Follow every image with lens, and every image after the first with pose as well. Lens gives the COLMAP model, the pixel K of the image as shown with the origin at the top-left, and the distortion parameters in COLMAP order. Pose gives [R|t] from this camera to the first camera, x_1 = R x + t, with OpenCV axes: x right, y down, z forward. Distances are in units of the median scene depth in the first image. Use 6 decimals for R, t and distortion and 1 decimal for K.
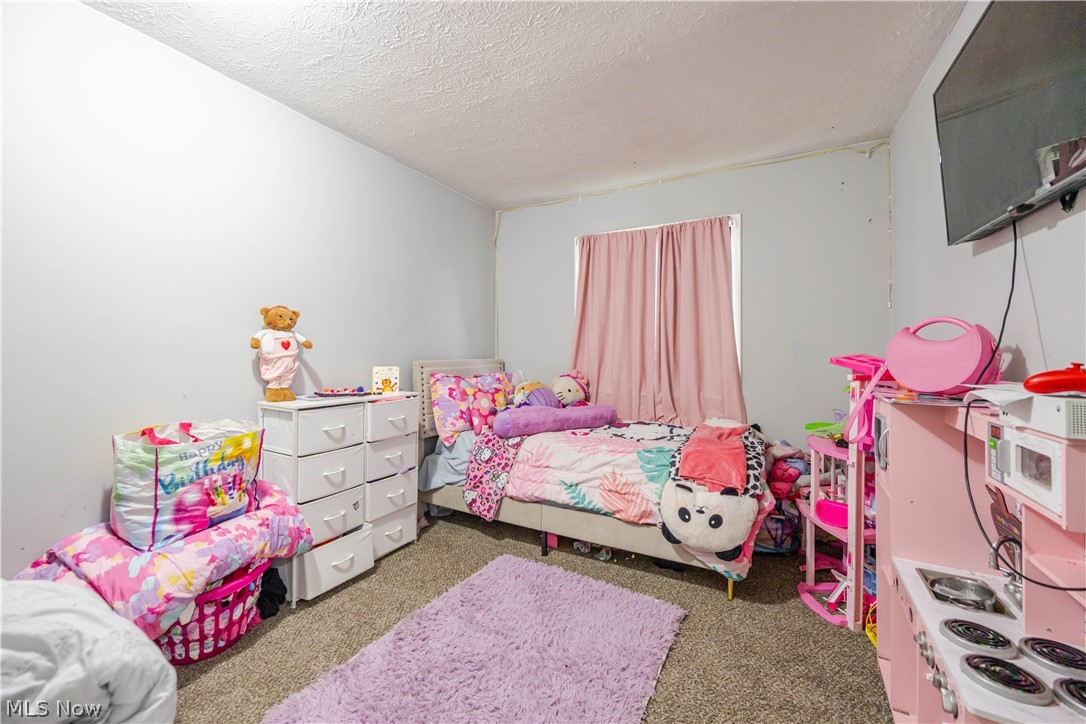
lens RADIAL K [[431.0, 0, 542.3], [0, 431.0, 353.8], [0, 0, 1]] dist [-0.001070, -0.000042]
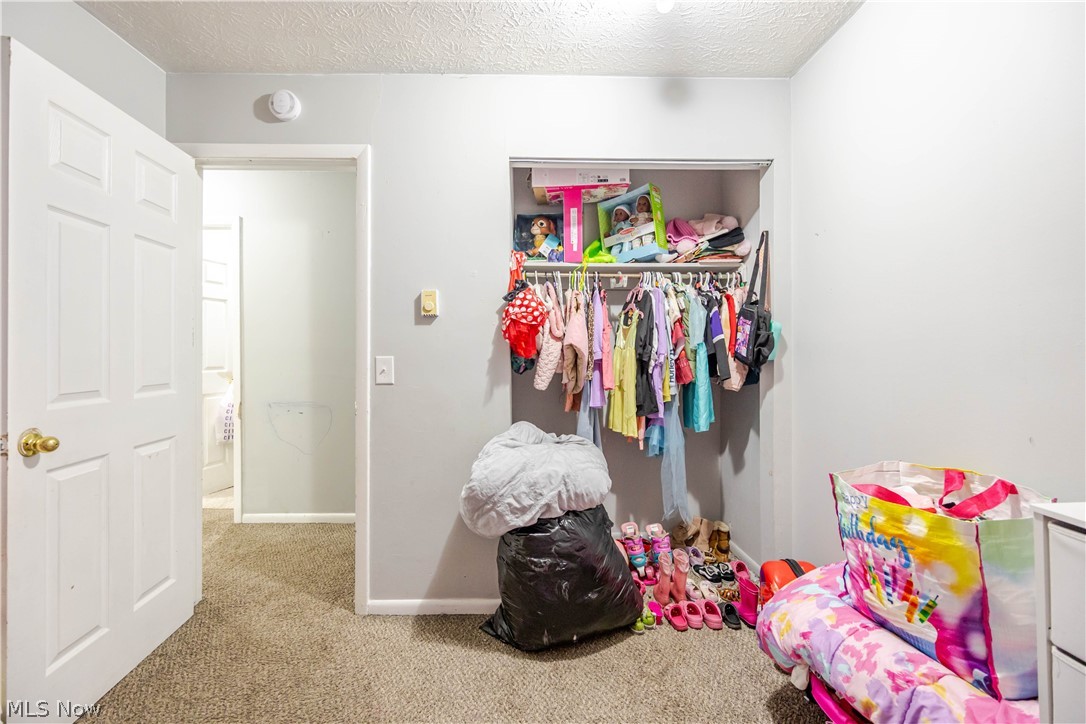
lens RADIAL K [[431.0, 0, 543.8], [0, 431.0, 357.7], [0, 0, 1]] dist [-0.001070, -0.000042]
pose [[-0.874830, -0.001704, -0.484427, 0.005219], [-0.004169, 0.999983, 0.004012, -0.010785], [0.484412, 0.005530, -0.874822, 1.312676]]
